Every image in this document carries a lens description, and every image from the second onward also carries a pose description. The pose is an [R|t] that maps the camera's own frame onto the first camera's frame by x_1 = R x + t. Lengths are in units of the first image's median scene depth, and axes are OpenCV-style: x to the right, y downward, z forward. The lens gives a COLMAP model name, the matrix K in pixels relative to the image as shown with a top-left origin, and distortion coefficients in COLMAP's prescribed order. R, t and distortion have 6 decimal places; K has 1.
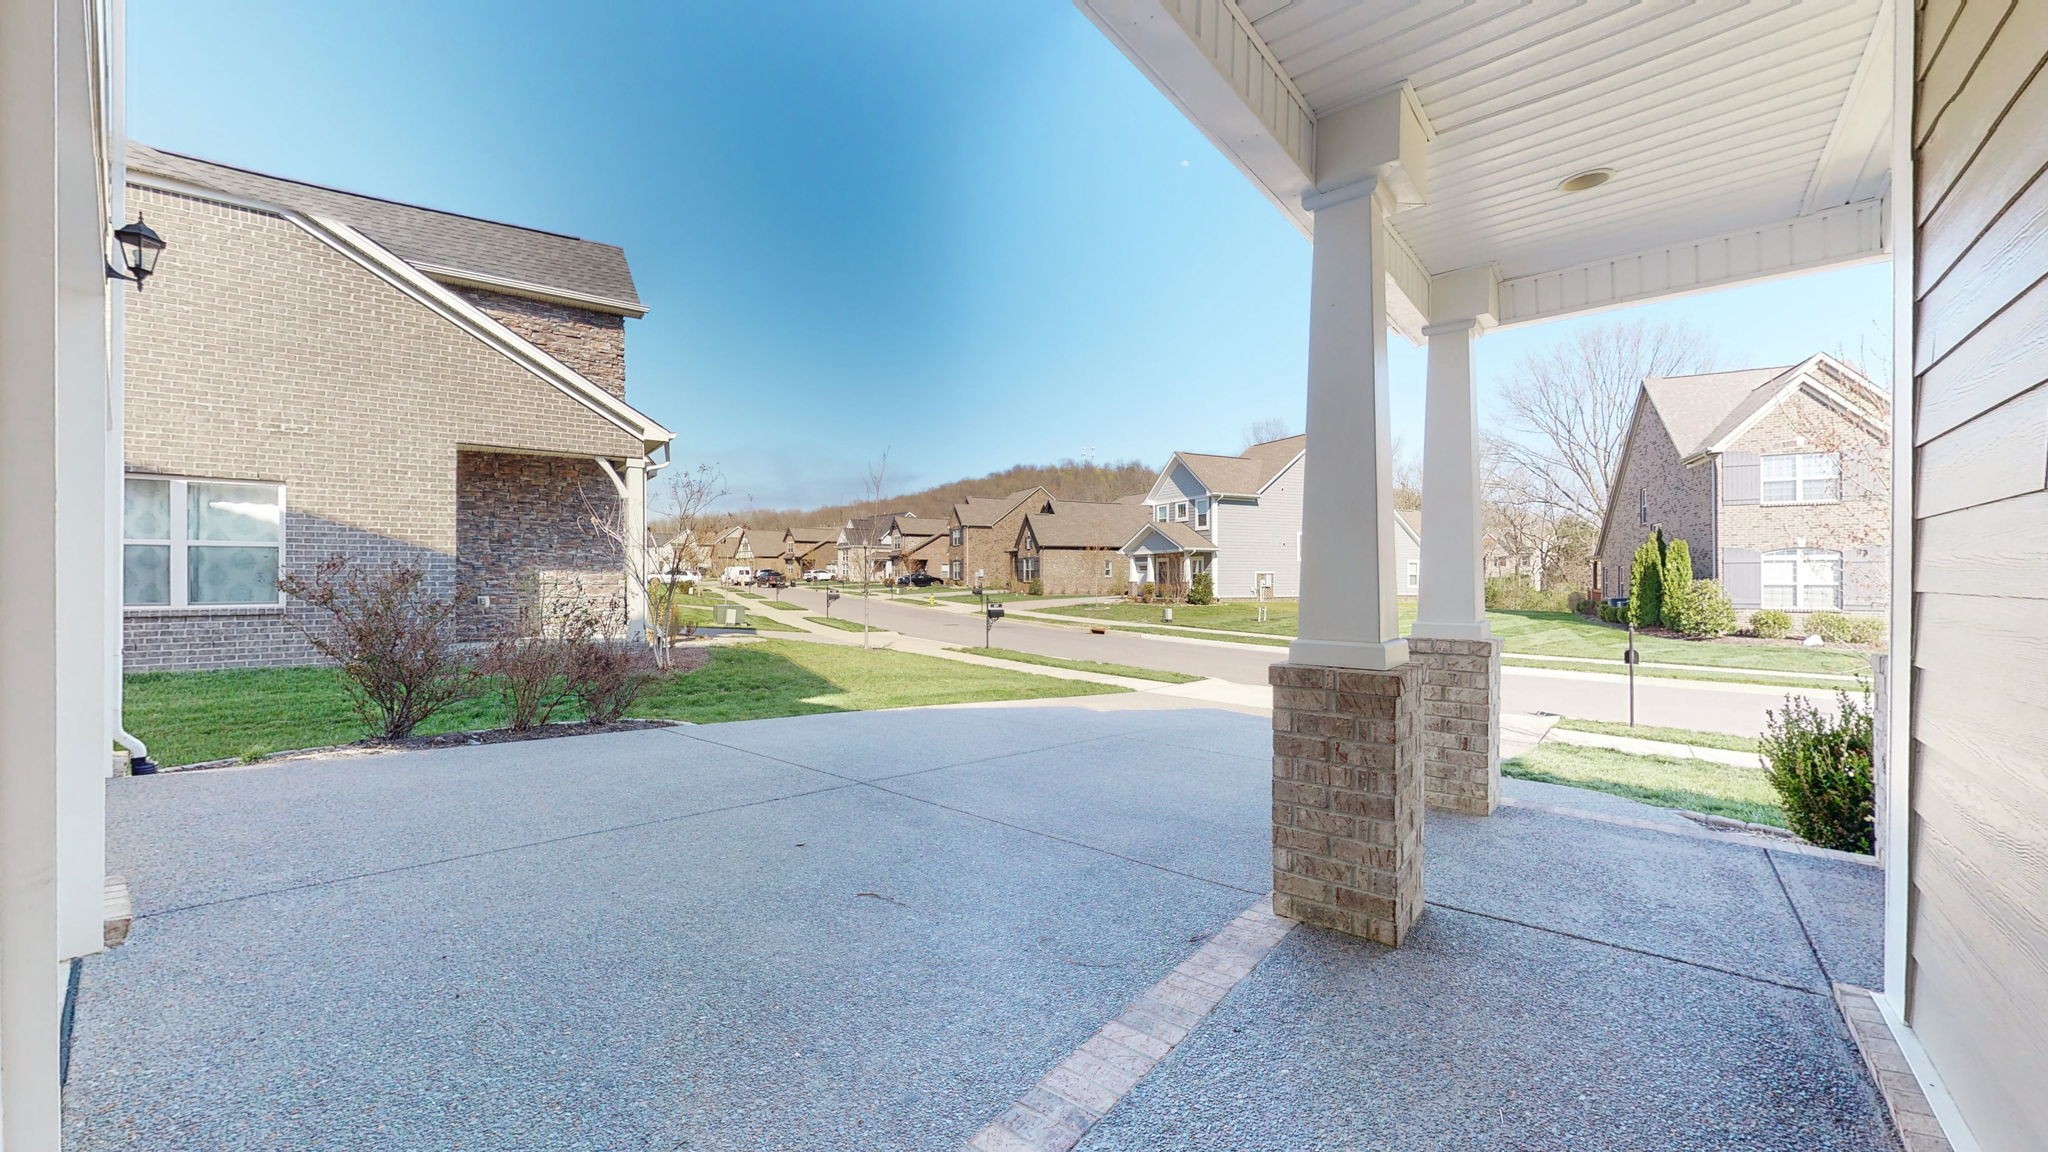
lens RADIAL K [[749.5, 0, 1019.5], [0, 749.5, 582.4], [0, 0, 1]] dist [0.003770, -0.001598]
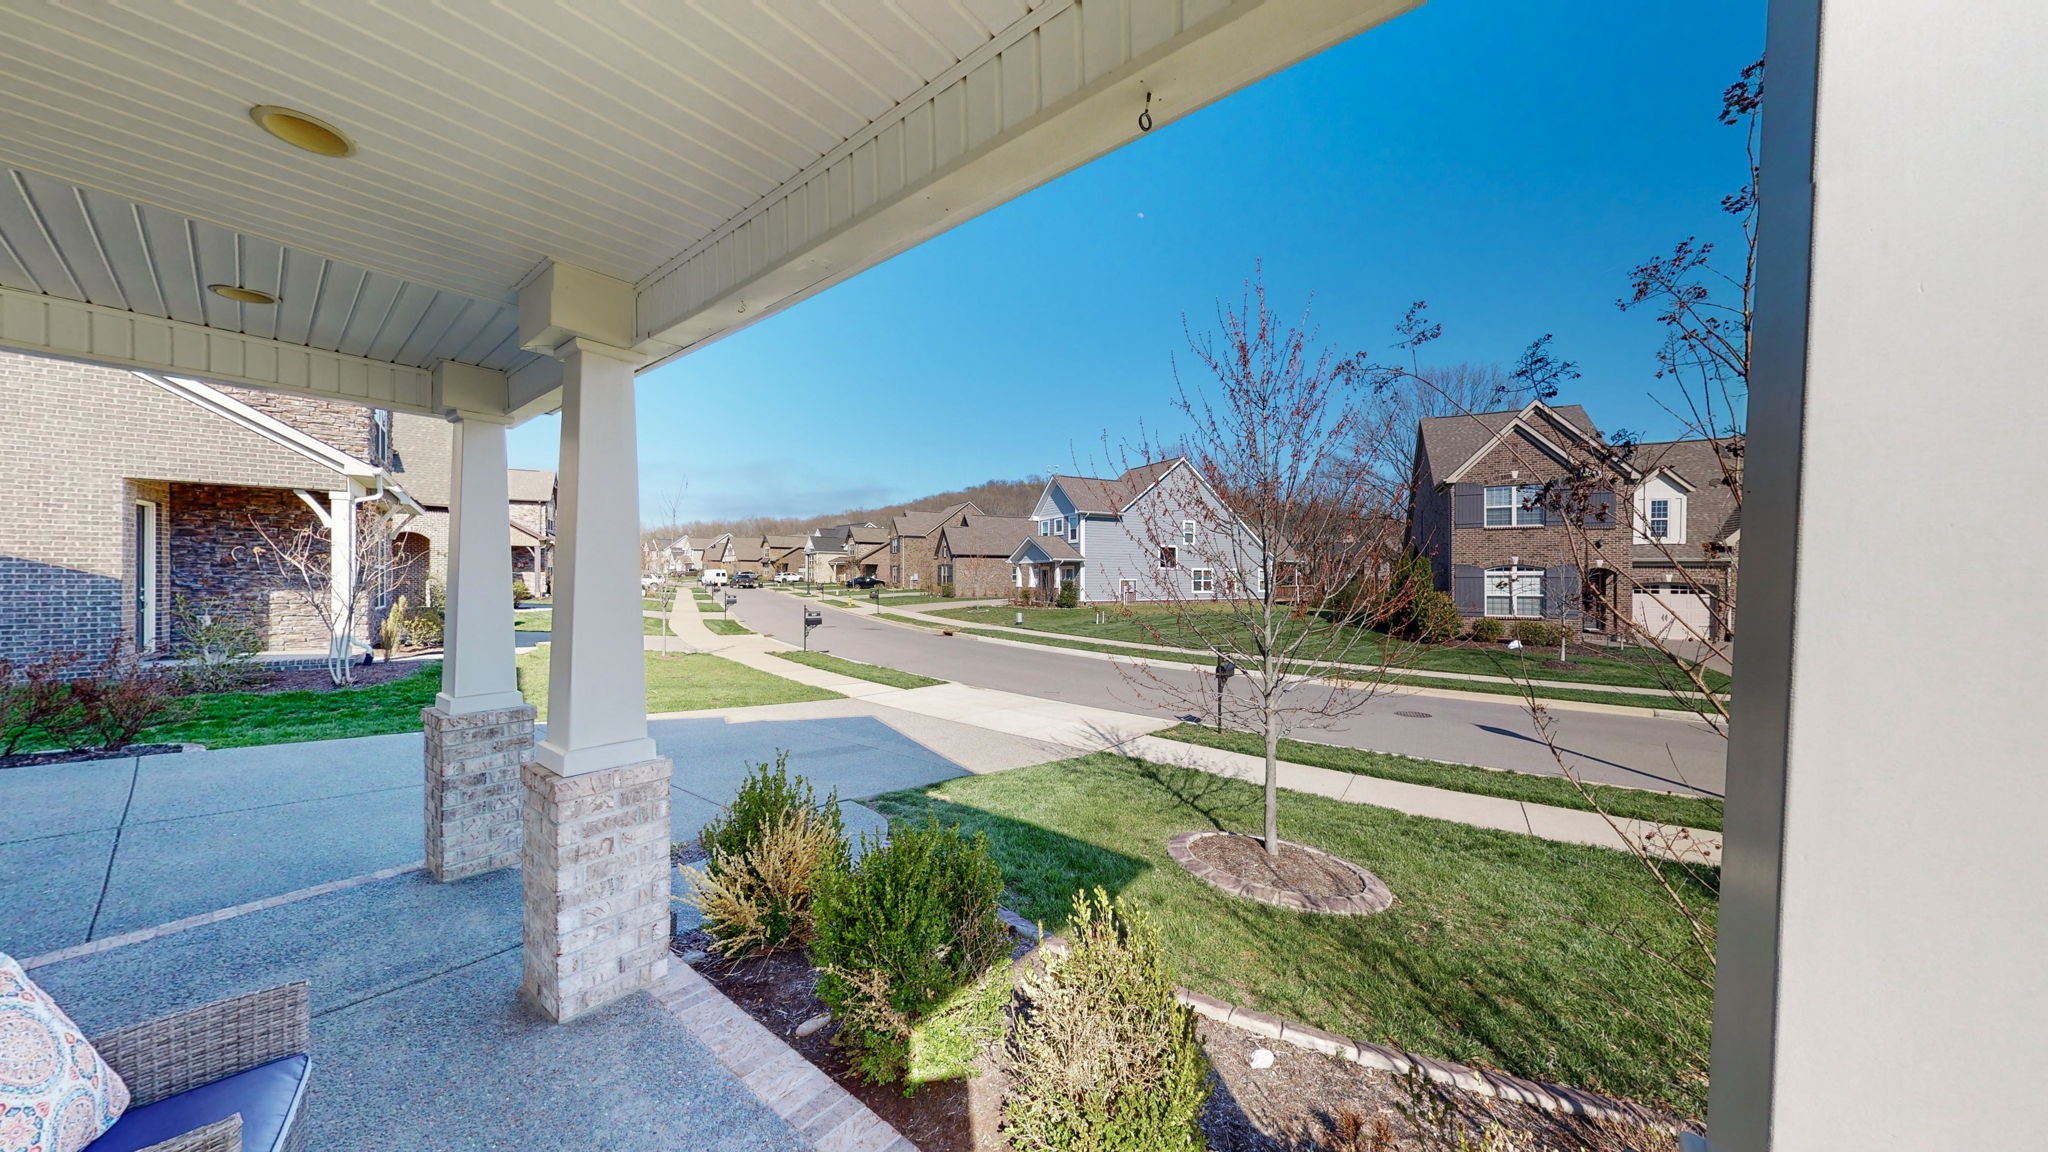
lens RADIAL K [[646.6, 0, 1027.2], [0, 646.6, 575.3], [0, 0, 1]] dist [-0.001145, 0.000083]
pose [[0.999414, 0.003258, 0.034085, 0.136194], [-0.002955, 0.999956, -0.008948, -0.010720], [-0.034113, 0.008843, 0.999379, 0.006862]]
